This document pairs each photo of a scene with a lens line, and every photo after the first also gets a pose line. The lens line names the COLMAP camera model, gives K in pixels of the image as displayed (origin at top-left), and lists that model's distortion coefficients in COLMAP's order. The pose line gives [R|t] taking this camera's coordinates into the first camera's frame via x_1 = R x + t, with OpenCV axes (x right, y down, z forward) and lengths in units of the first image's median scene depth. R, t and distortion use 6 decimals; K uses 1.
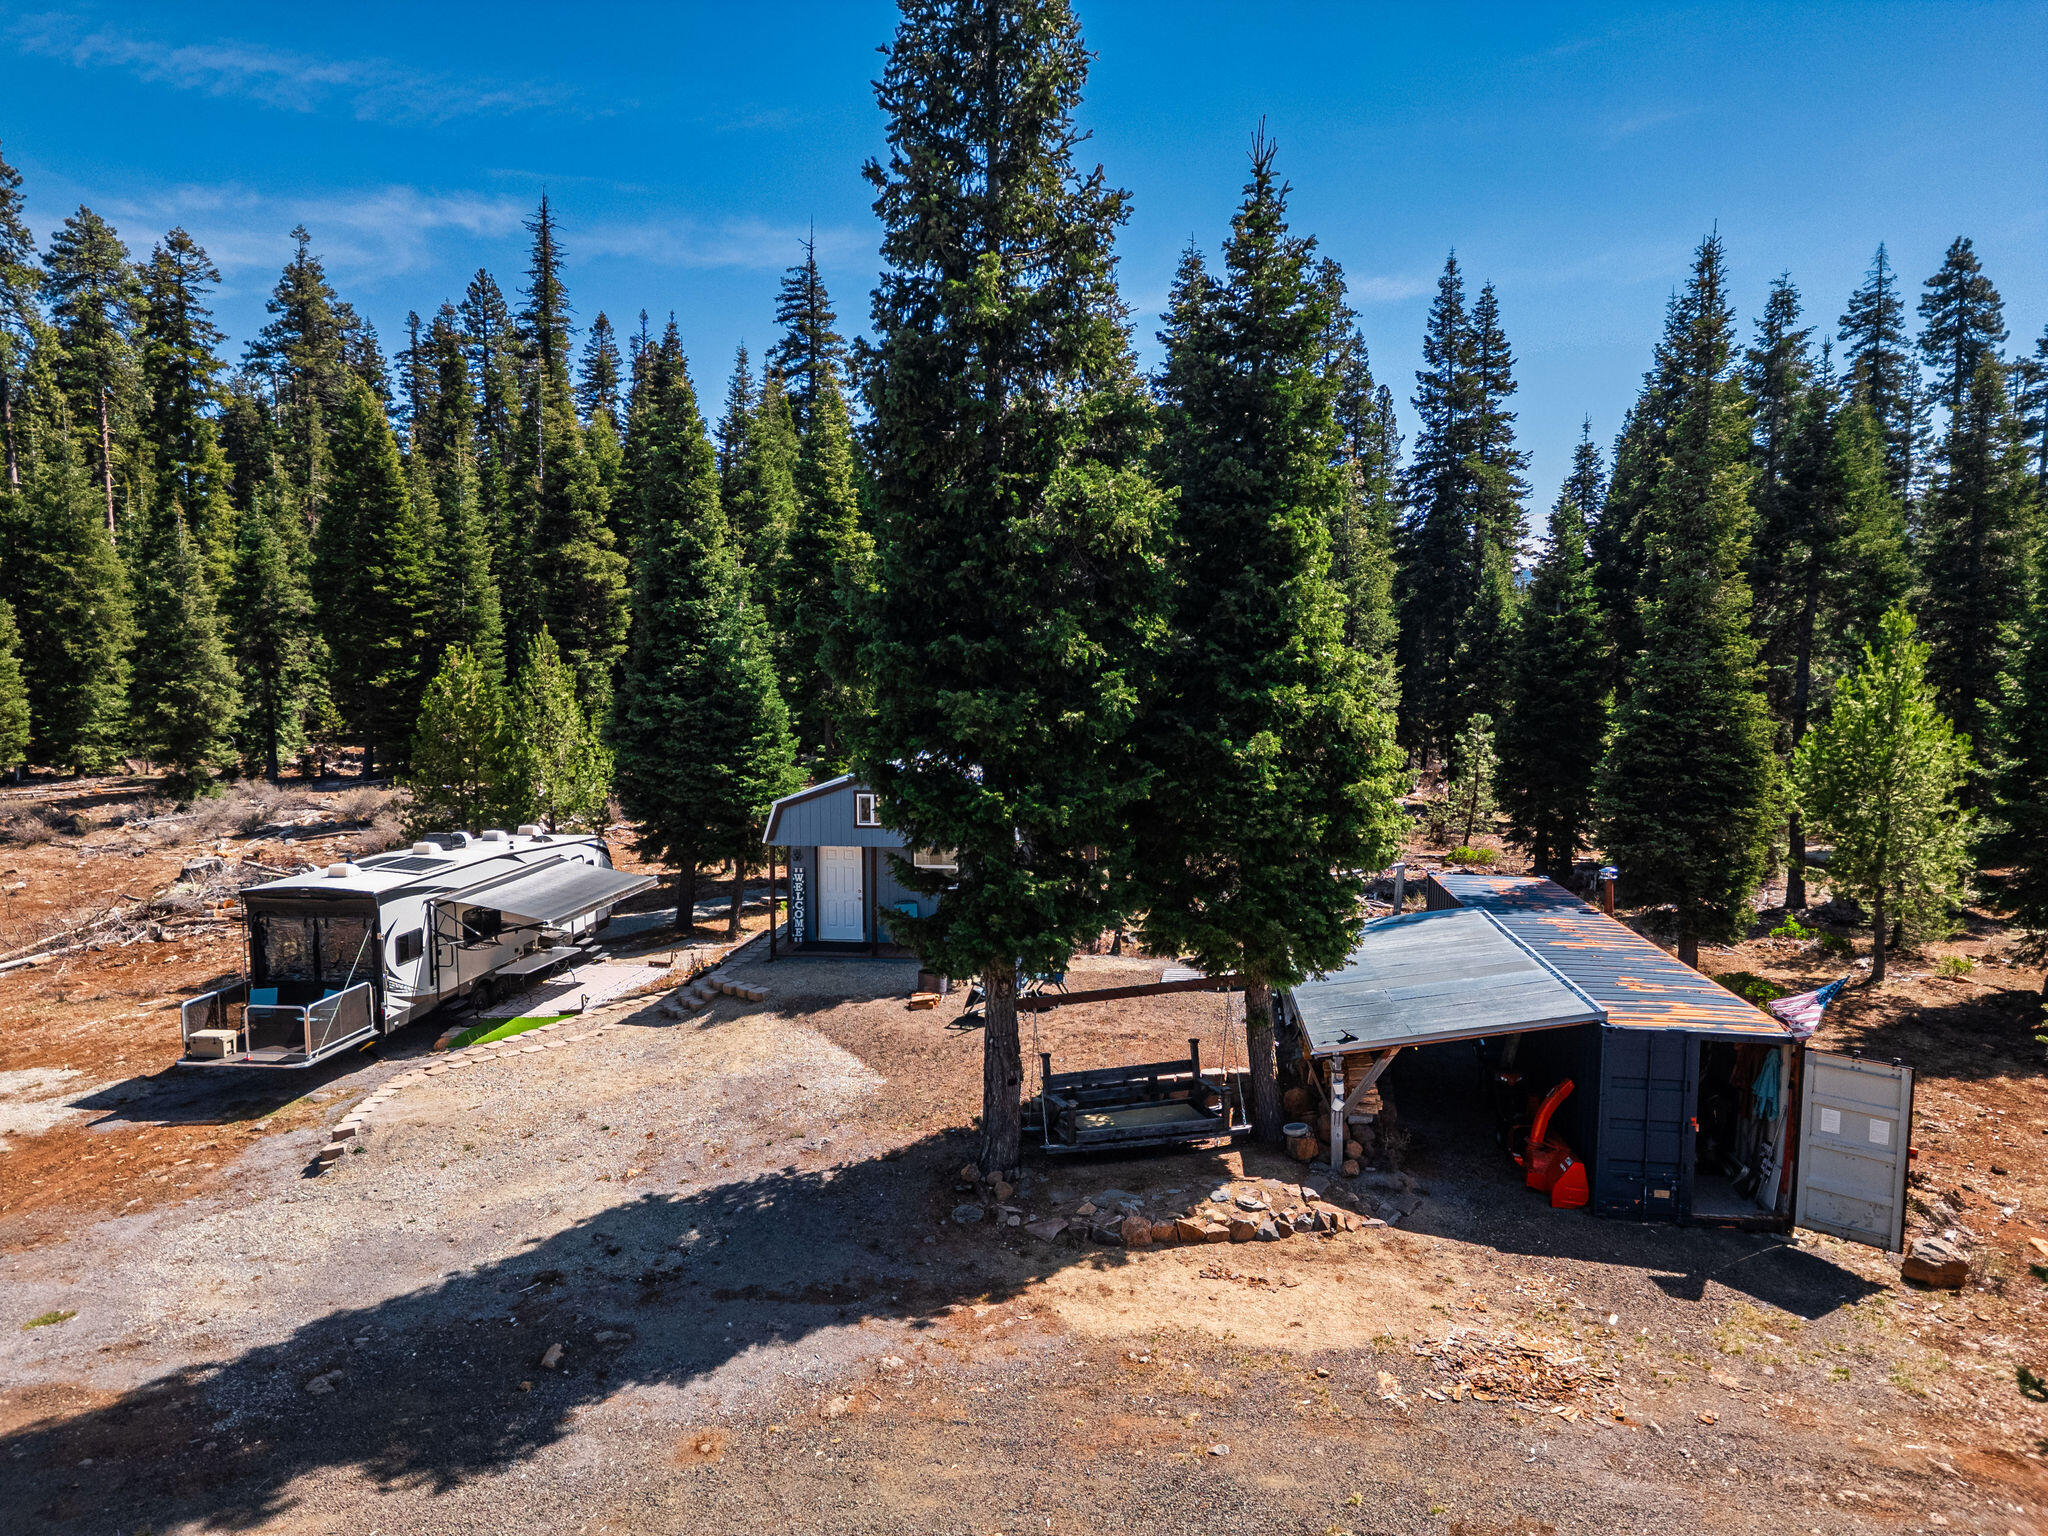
lens RADIAL K [[1427.9, 0, 1022.1], [0, 1427.9, 765.8], [0, 0, 1]] dist [0.059264, -0.042953]
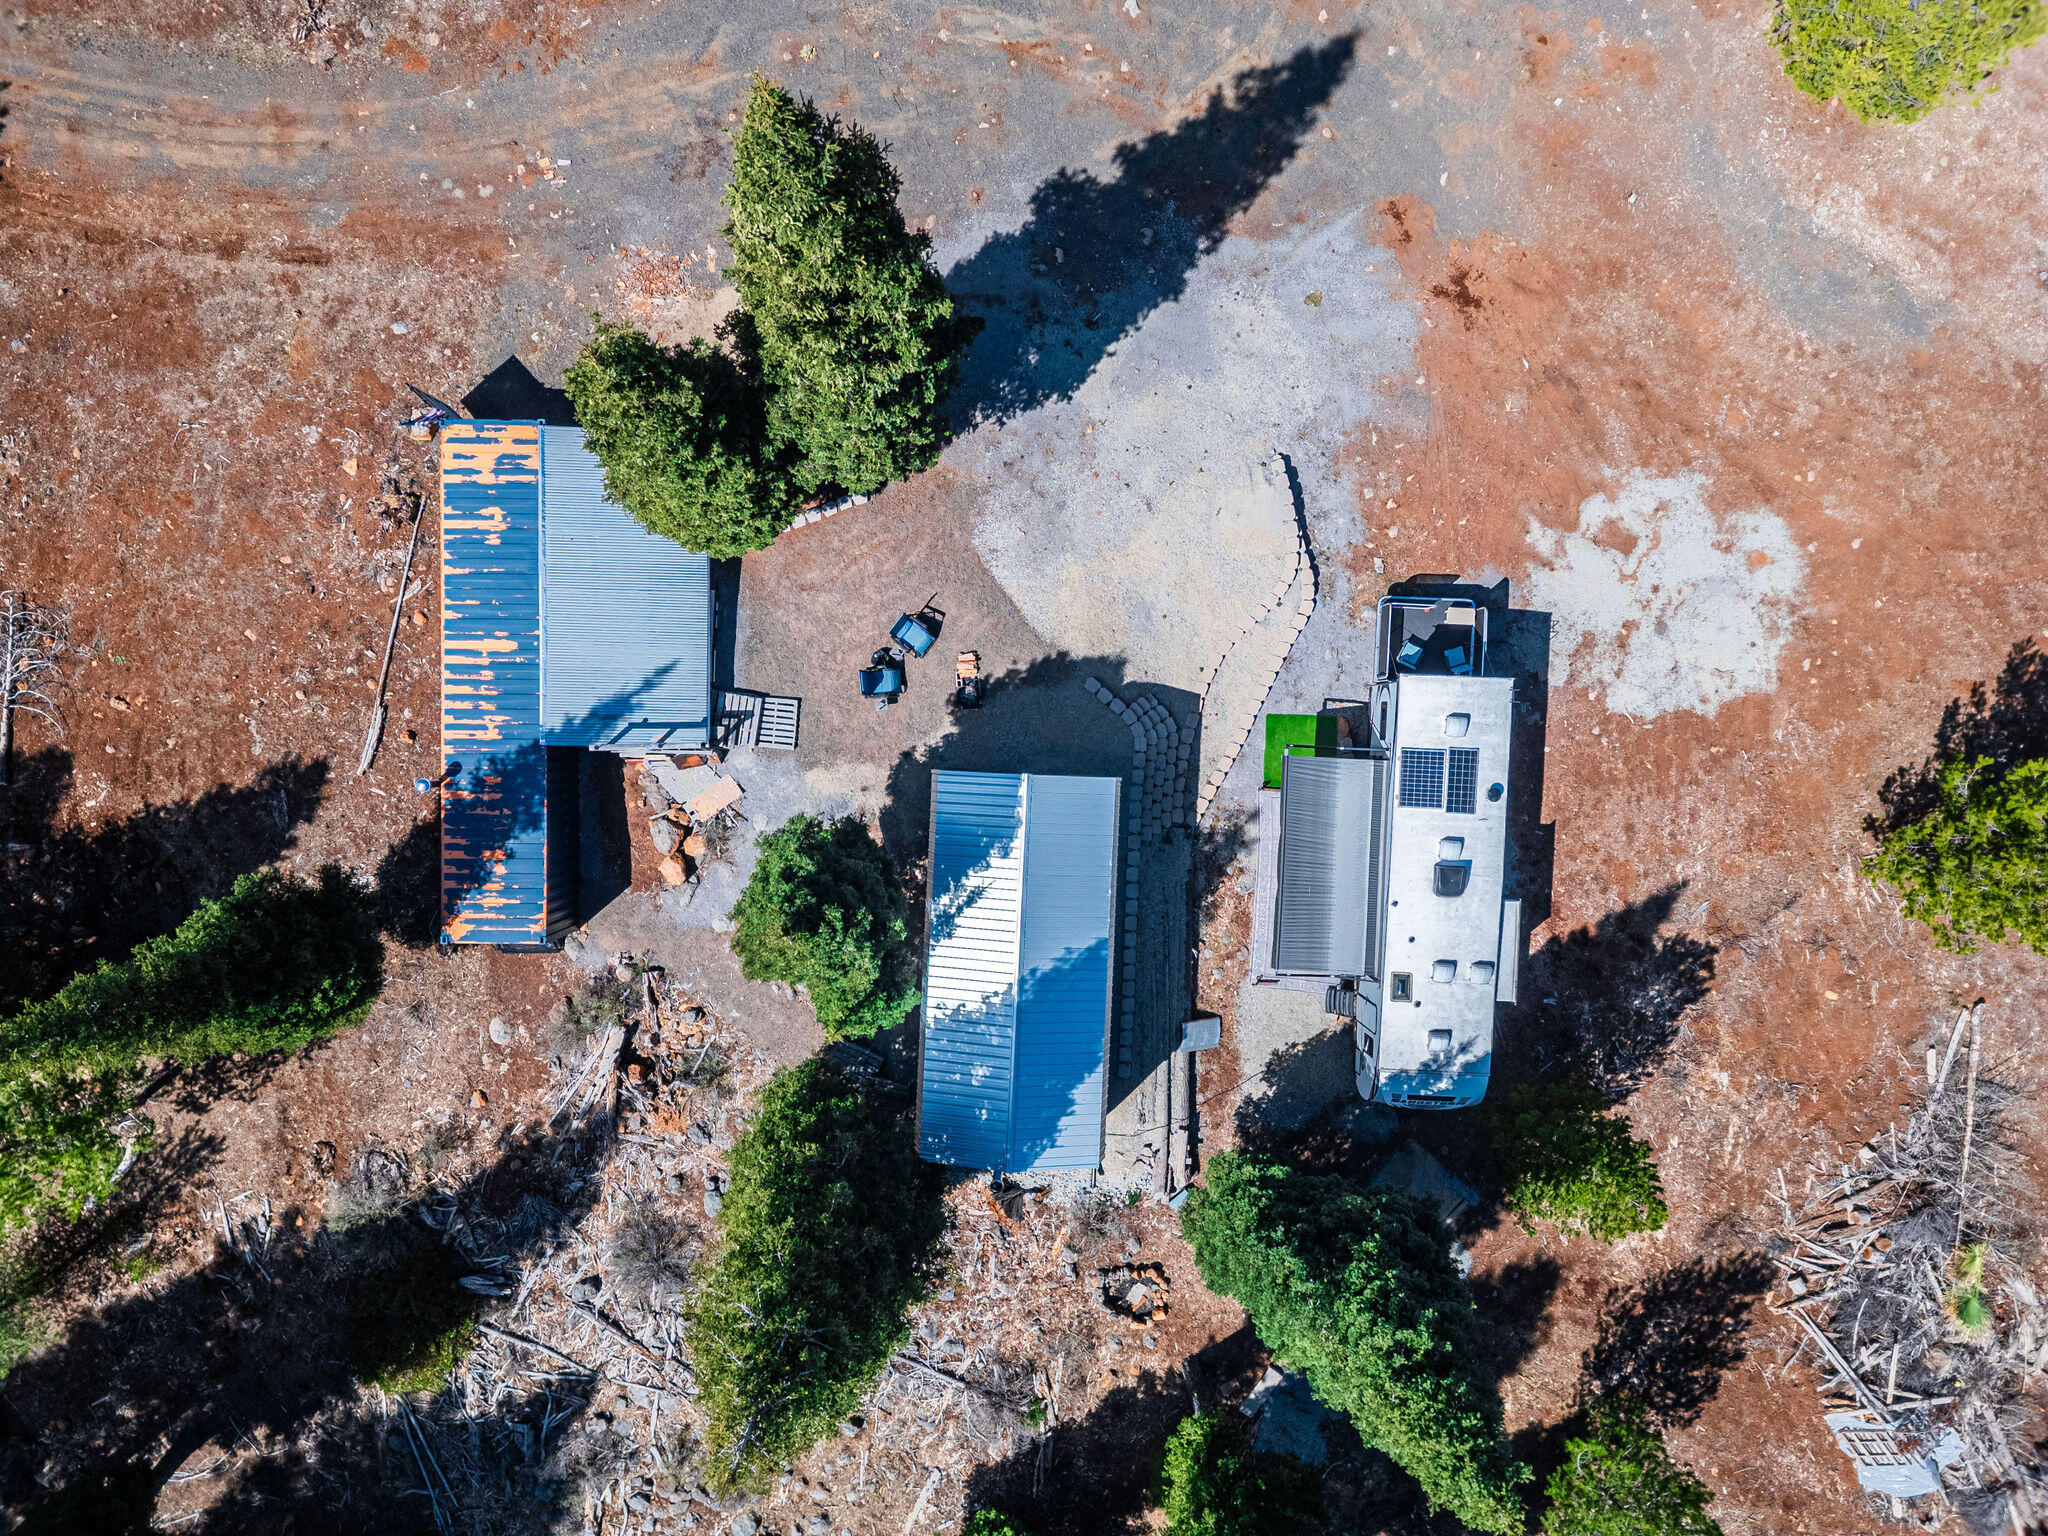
lens RADIAL K [[1427.9, 0, 988.9], [0, 1427.9, 761.0], [0, 0, 1]] dist [0.059264, -0.042953]
pose [[-0.995671, 0.092743, 0.006167, -0.116602], [-0.005095, -0.120708, 0.992675, -1.591984], [0.092808, 0.988346, 0.120658, 1.196720]]
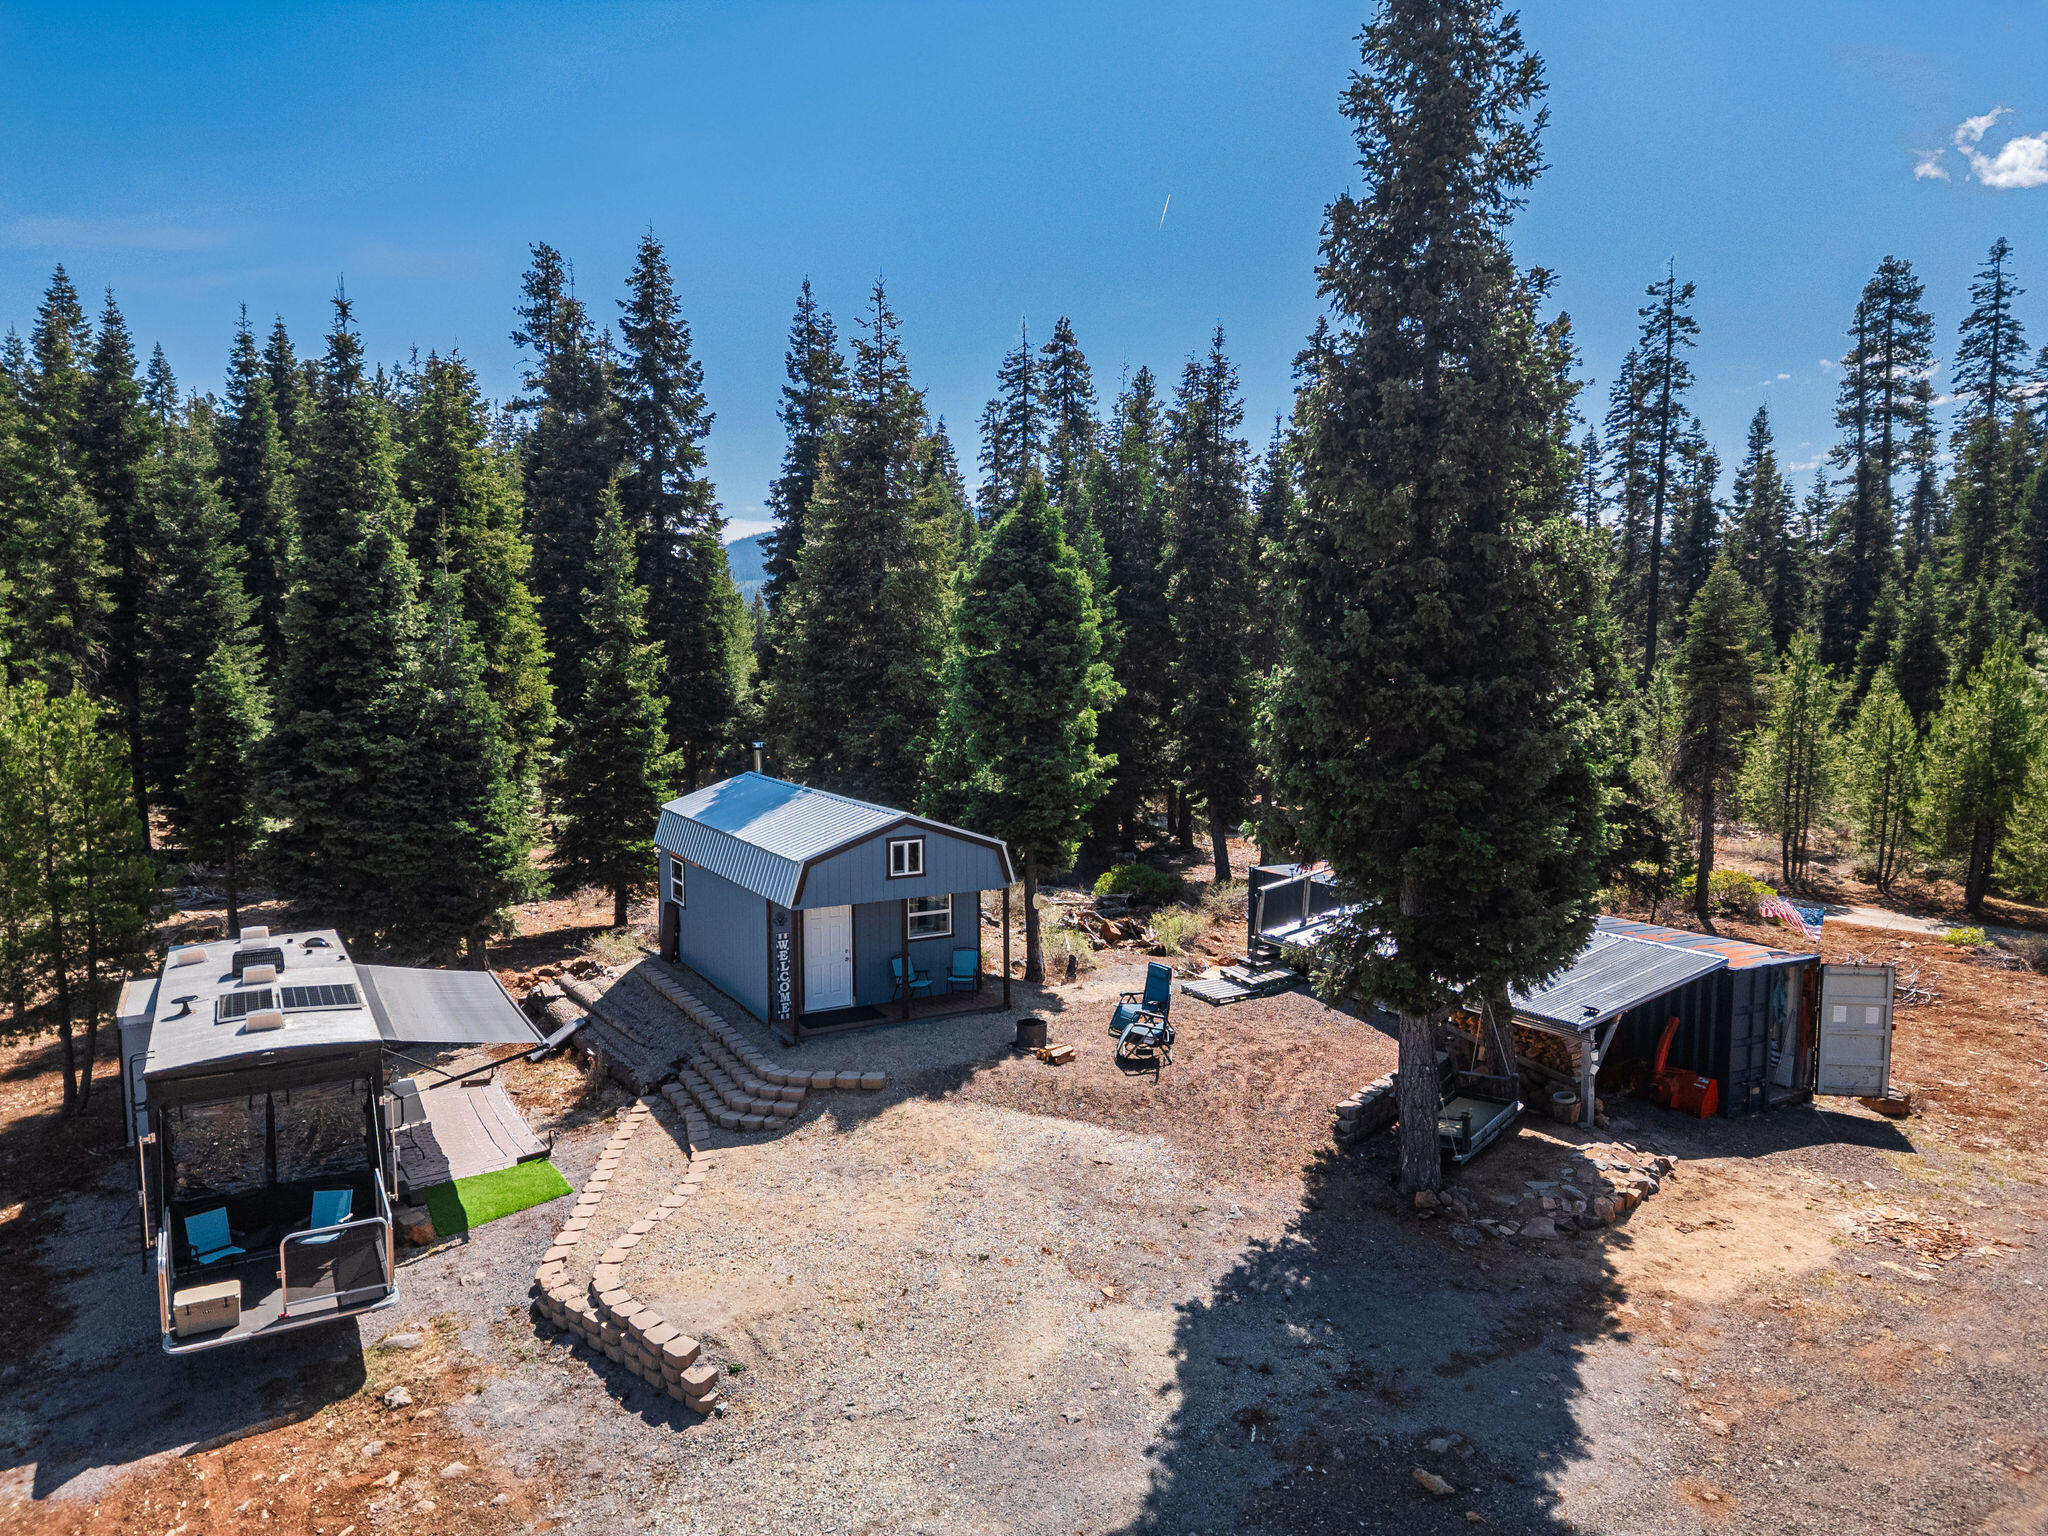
lens RADIAL K [[1427.9, 0, 1024.6], [0, 1427.9, 761.5], [0, 0, 1]] dist [0.059264, -0.042953]
pose [[0.800235, -0.053841, 0.597265, -0.826817], [0.054143, 0.998381, 0.017459, -0.059749], [-0.597238, 0.018366, 0.801854, 0.322803]]
